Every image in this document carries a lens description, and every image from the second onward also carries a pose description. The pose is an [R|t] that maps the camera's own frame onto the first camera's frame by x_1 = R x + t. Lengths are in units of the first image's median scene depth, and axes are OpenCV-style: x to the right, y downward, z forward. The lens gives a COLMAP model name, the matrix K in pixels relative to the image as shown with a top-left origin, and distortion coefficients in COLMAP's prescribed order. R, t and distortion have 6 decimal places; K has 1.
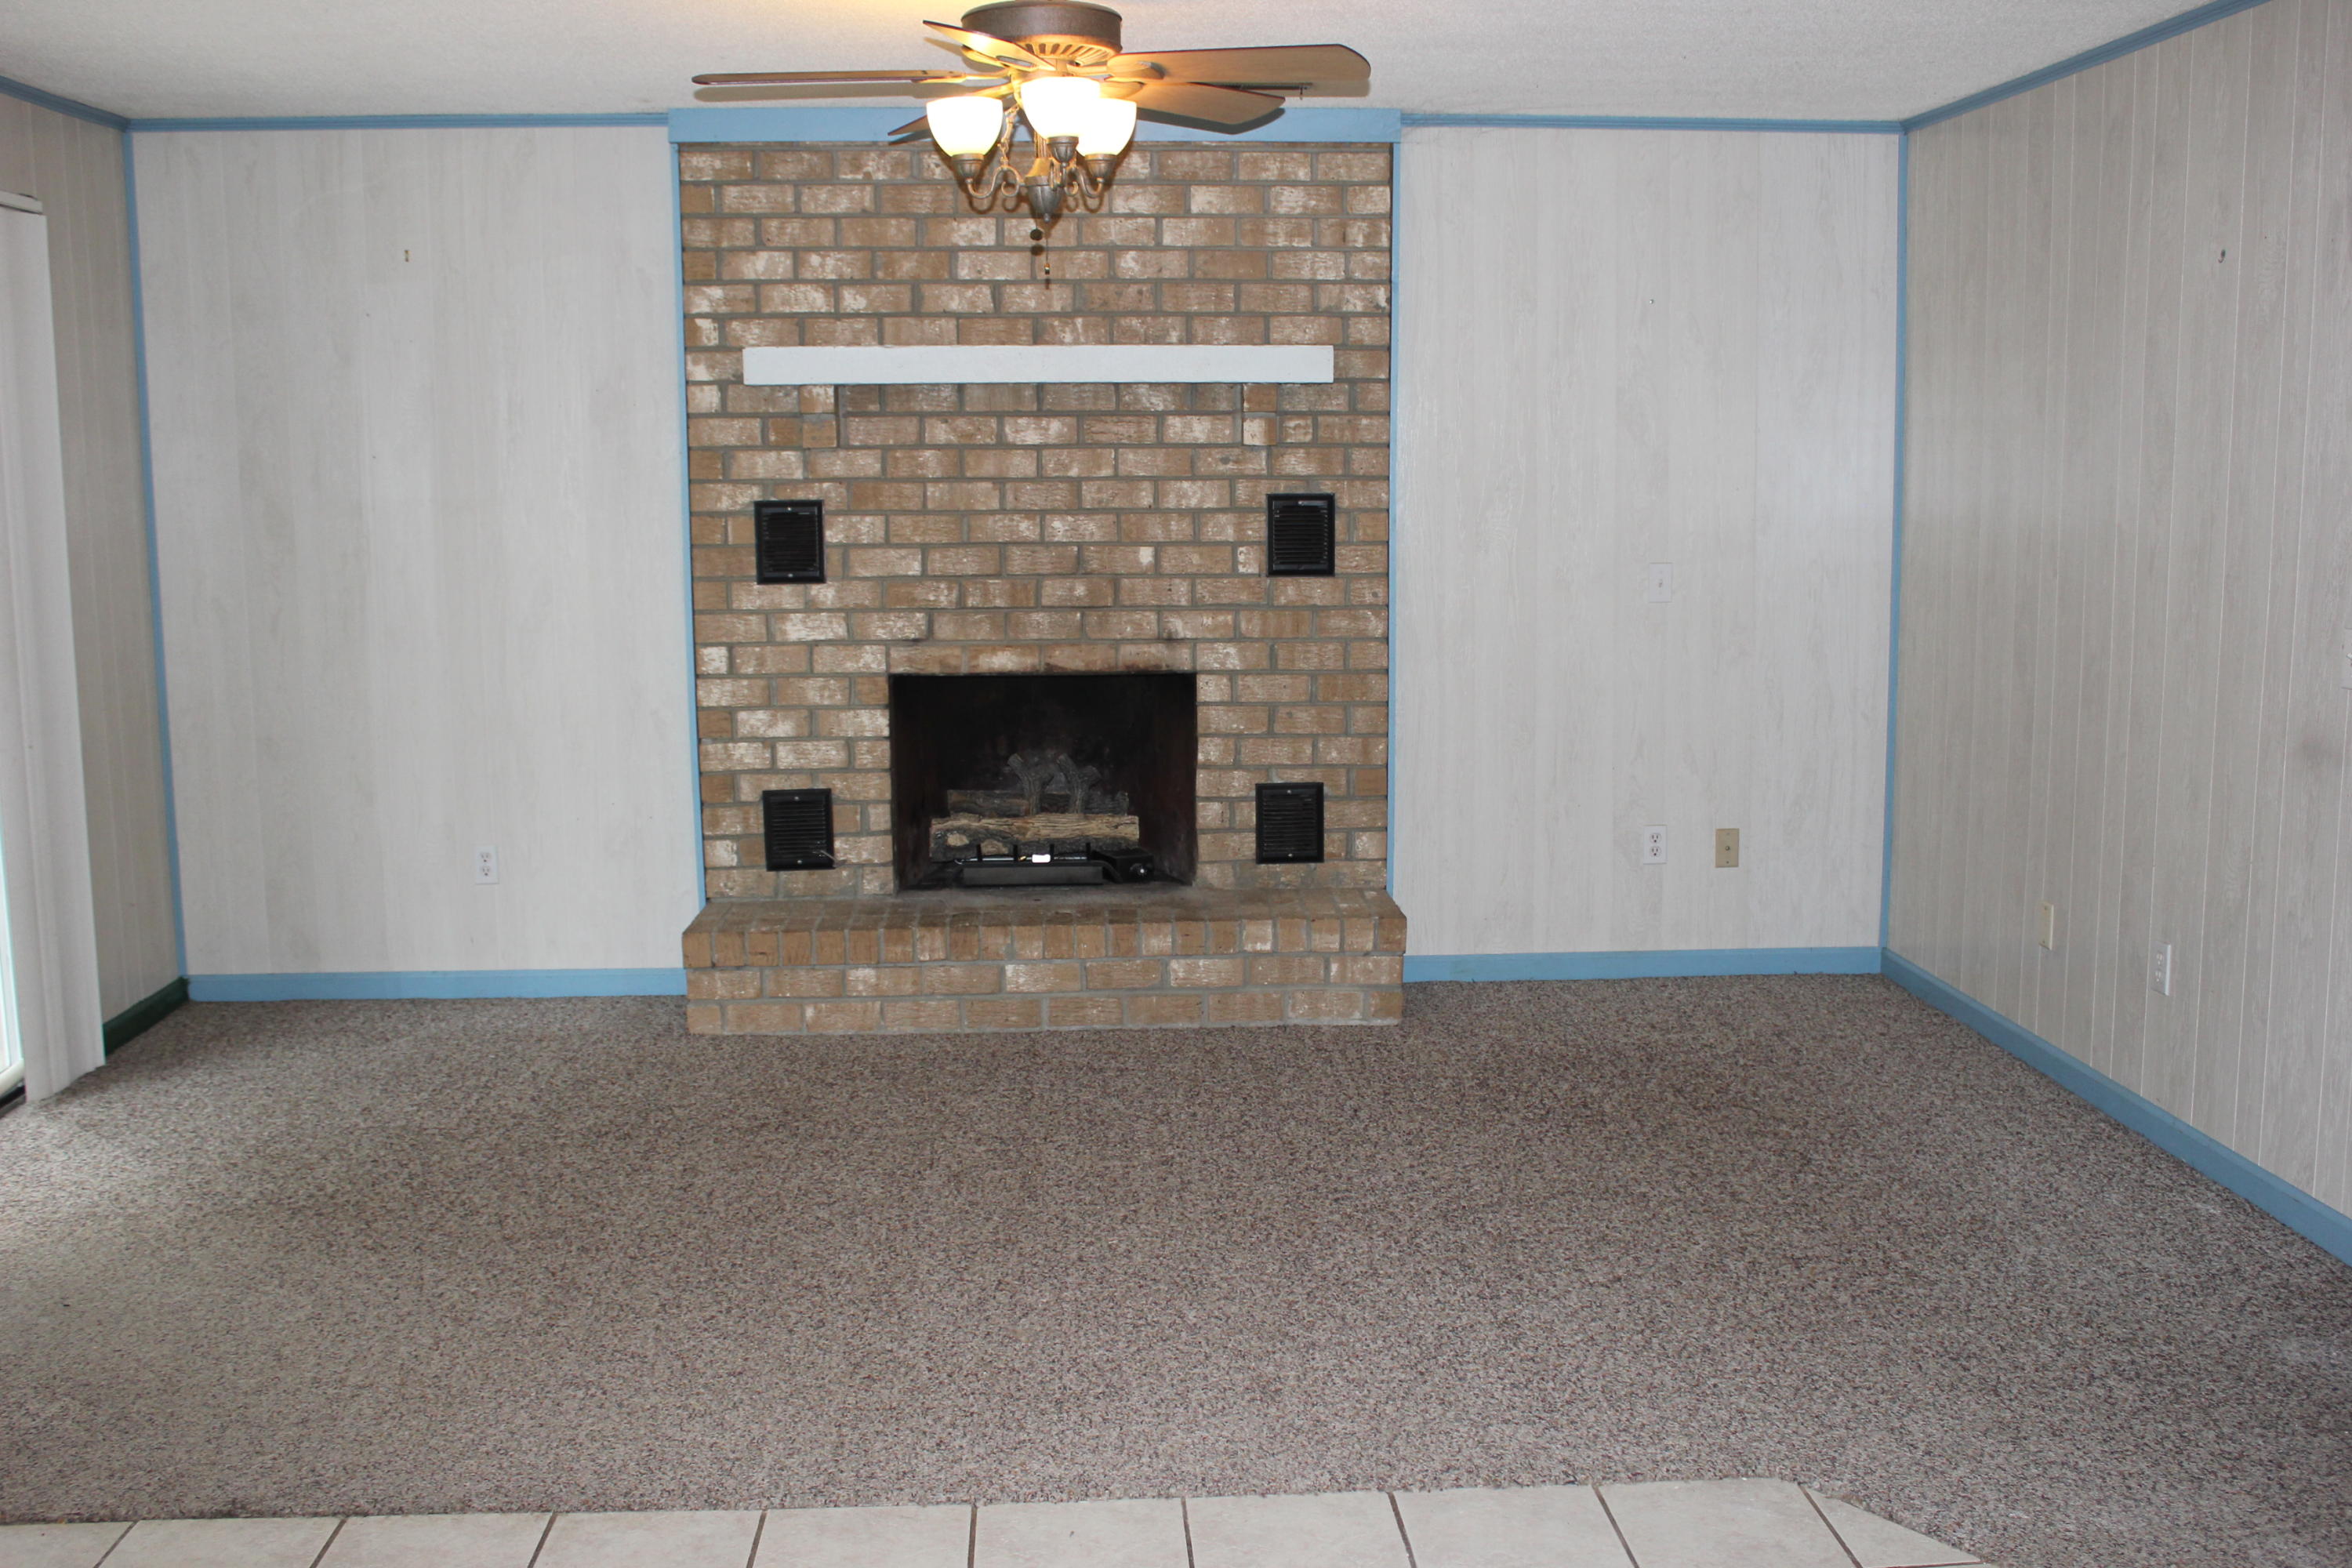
lens RADIAL K [[2259.4, 0, 1176.0], [0, 2259.4, 784.0], [0, 0, 1]] dist [-0.117685, -0.001851]
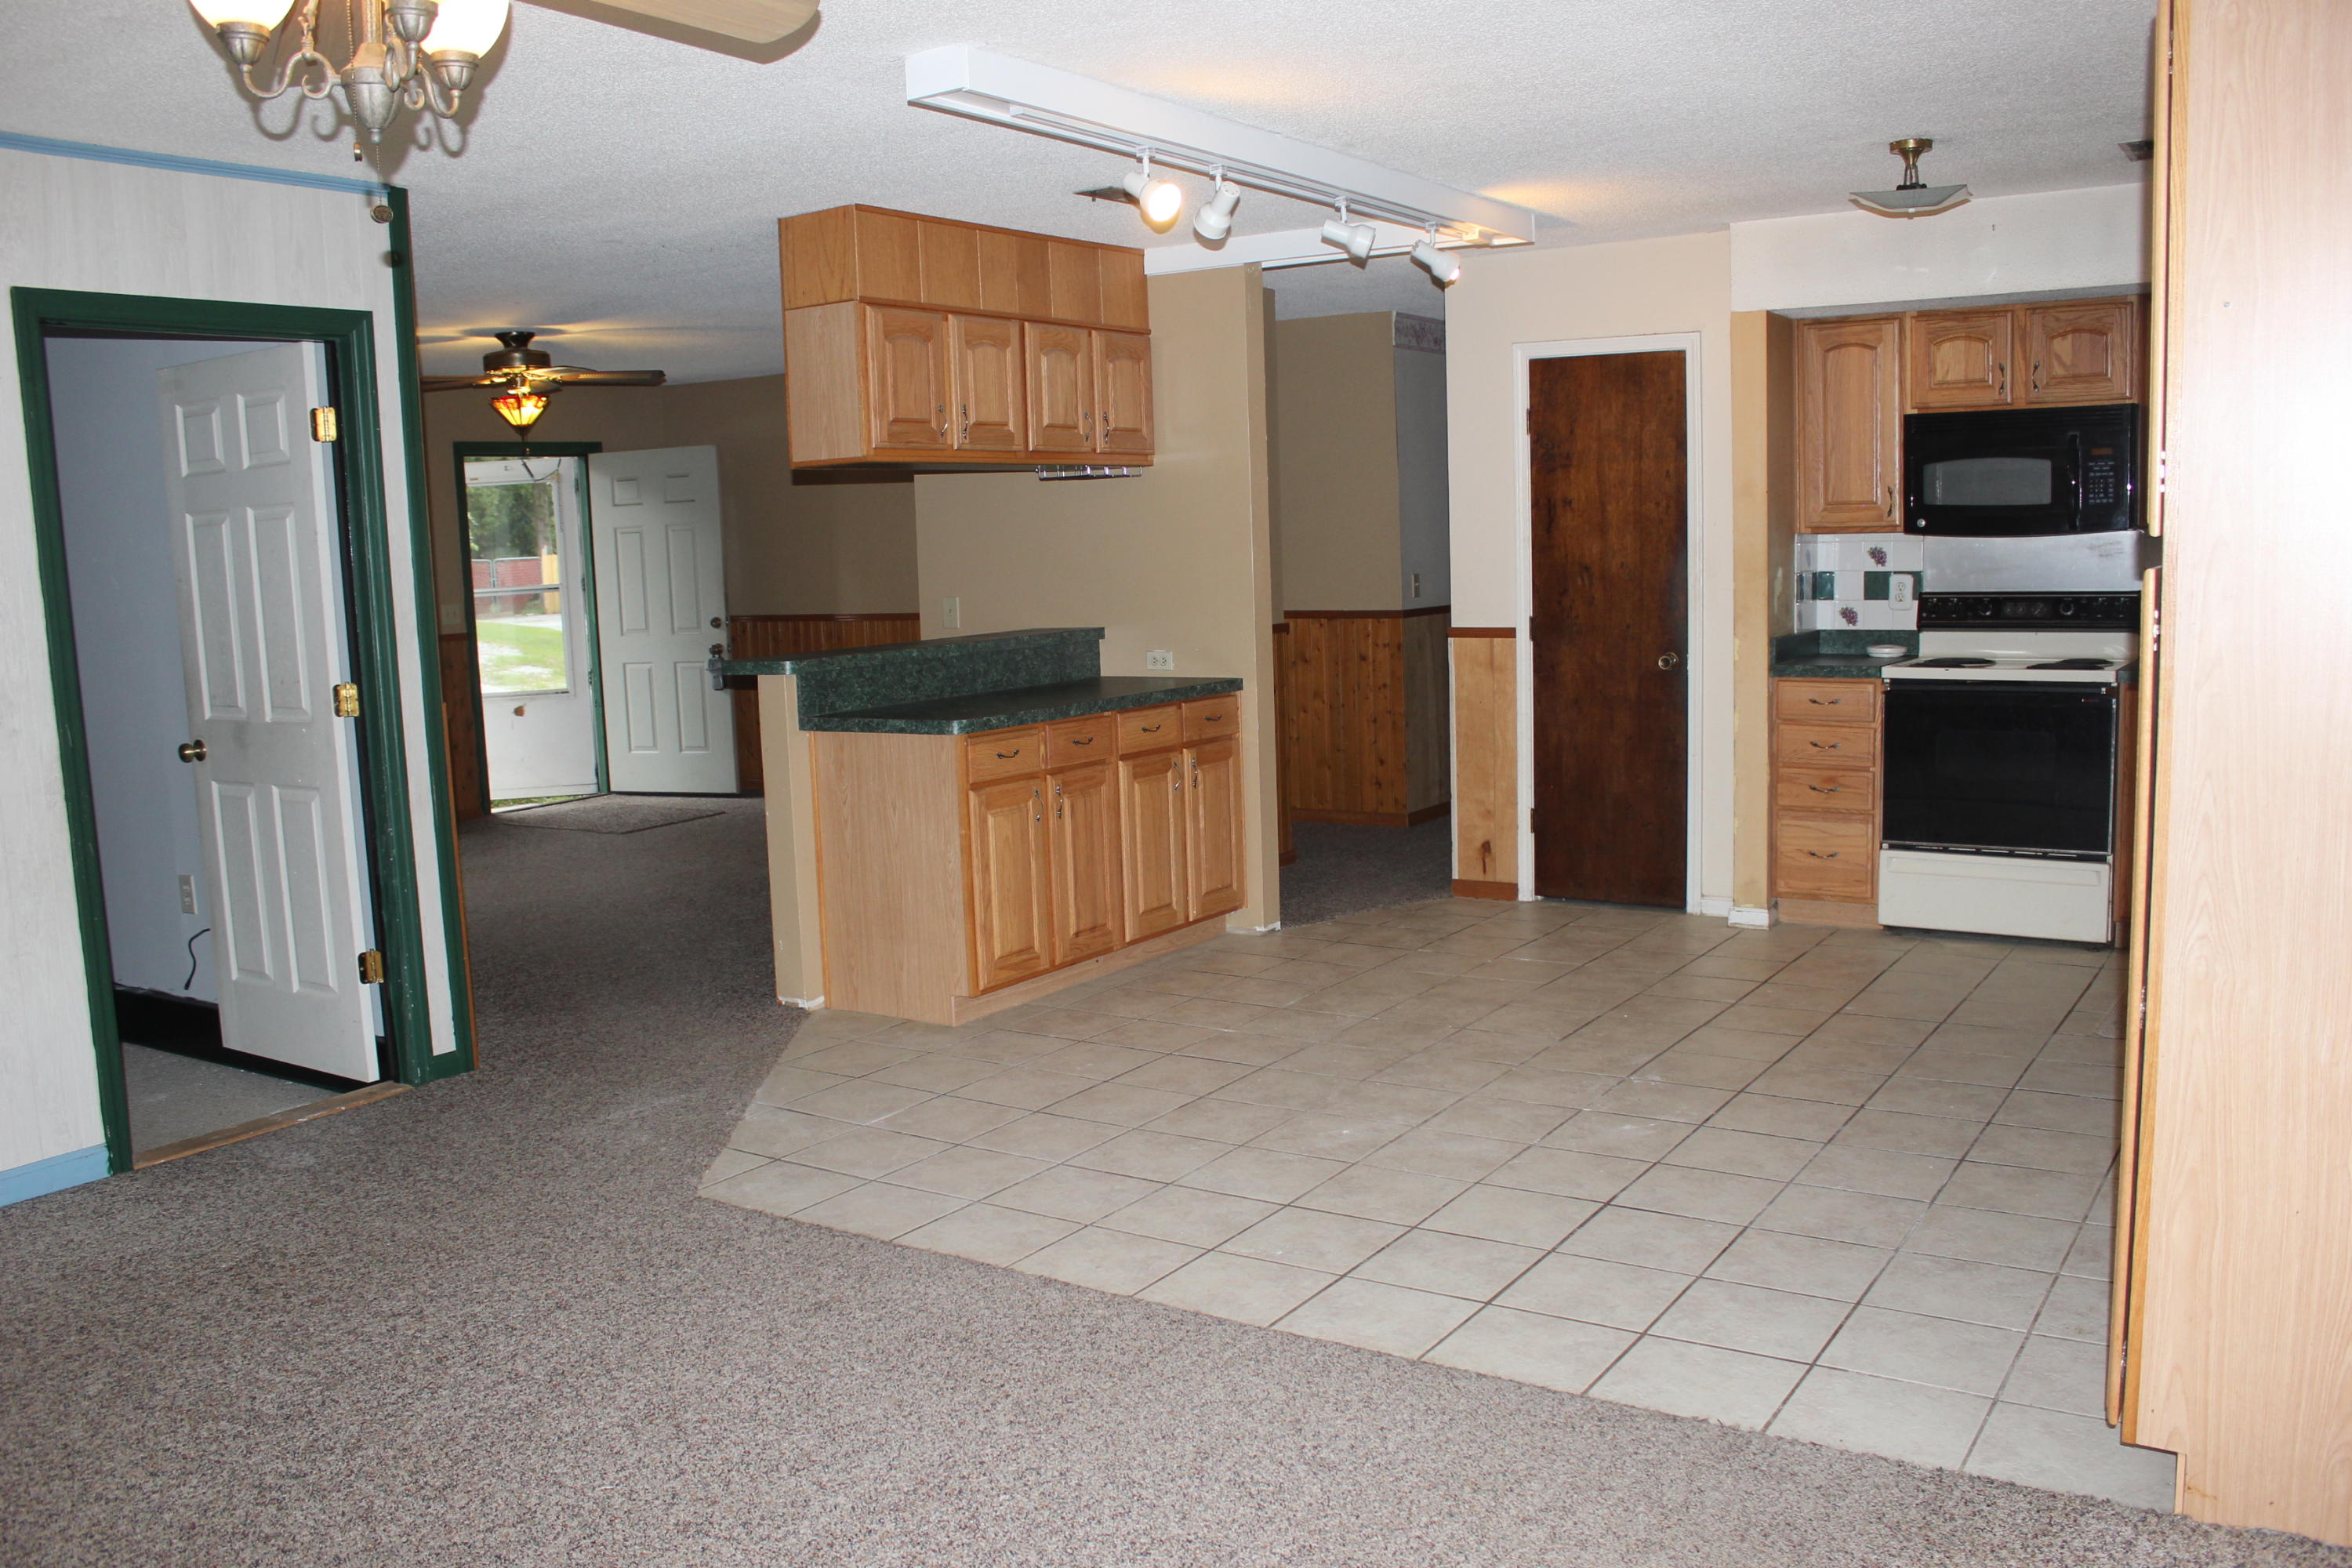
lens RADIAL K [[1975.8, 0, 1176.0], [0, 1975.8, 784.0], [0, 0, 1]] dist [-0.150693, 0.166701]
pose [[-0.794075, -0.051076, 0.605670, -0.647938], [0.122033, 0.962776, 0.241185, -0.198735], [-0.595443, 0.265431, -0.758284, 1.438253]]
